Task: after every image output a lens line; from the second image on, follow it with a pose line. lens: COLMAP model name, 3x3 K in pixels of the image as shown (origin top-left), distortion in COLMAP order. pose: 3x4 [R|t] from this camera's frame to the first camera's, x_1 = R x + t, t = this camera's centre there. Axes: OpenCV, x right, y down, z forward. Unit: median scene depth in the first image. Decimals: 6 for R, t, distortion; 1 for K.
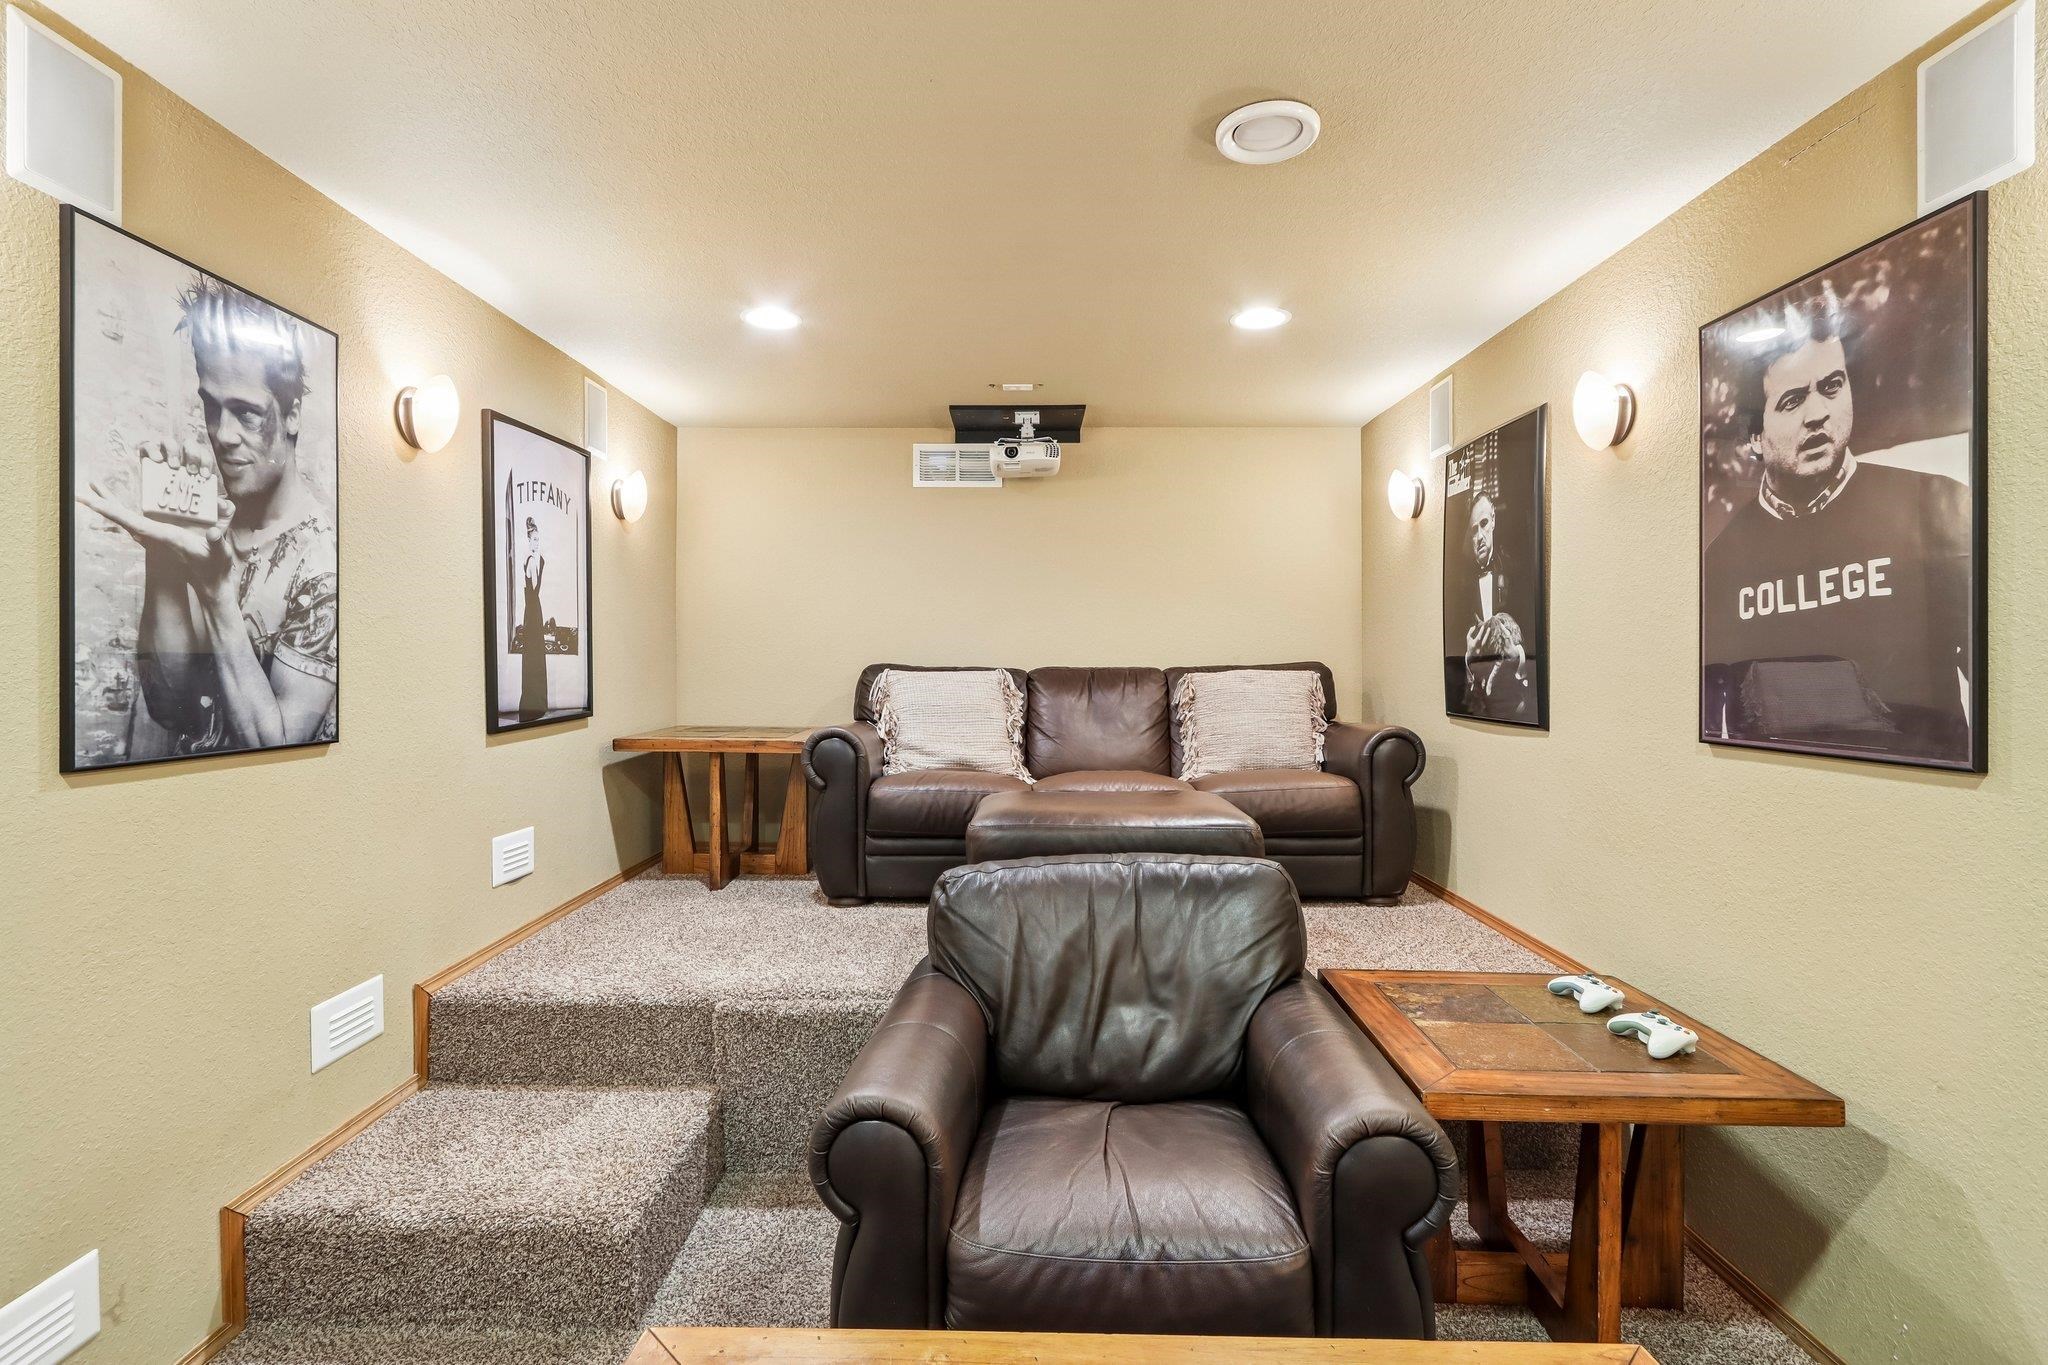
lens RADIAL K [[959.4, 0, 1014.6], [0, 959.4, 677.4], [0, 0, 1]] dist [-0.015653, -0.000689]
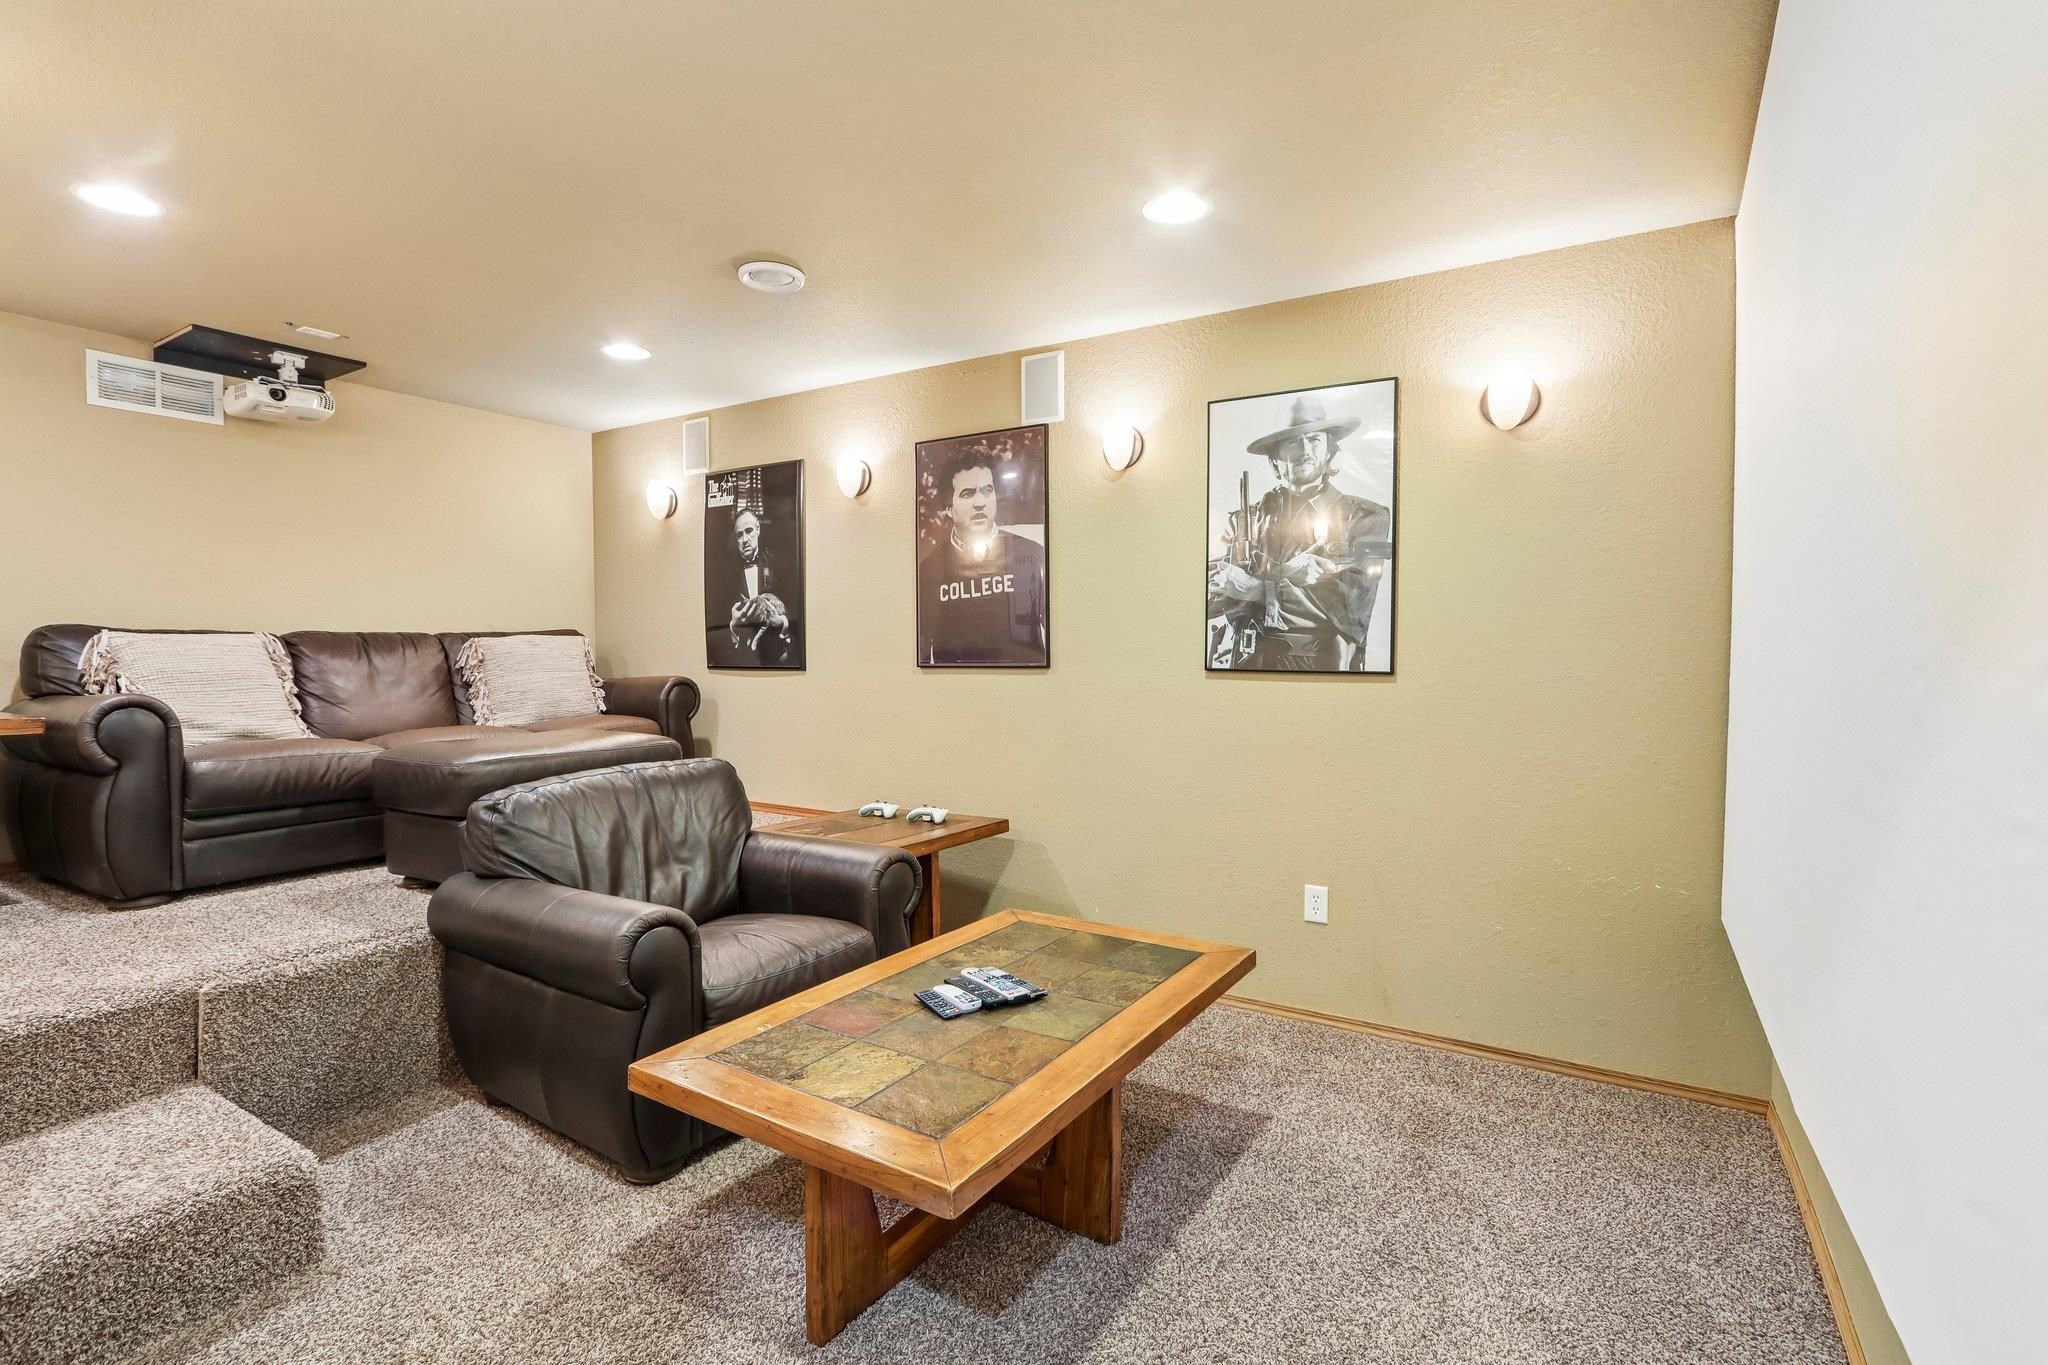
lens RADIAL K [[959.4, 0, 1031.7], [0, 959.4, 676.9], [0, 0, 1]] dist [-0.015653, -0.000689]
pose [[0.512159, -0.027595, 0.858448, -0.546173], [0.017653, 0.999611, 0.021601, 0.036048], [-0.858709, 0.004091, 0.512446, -0.105484]]
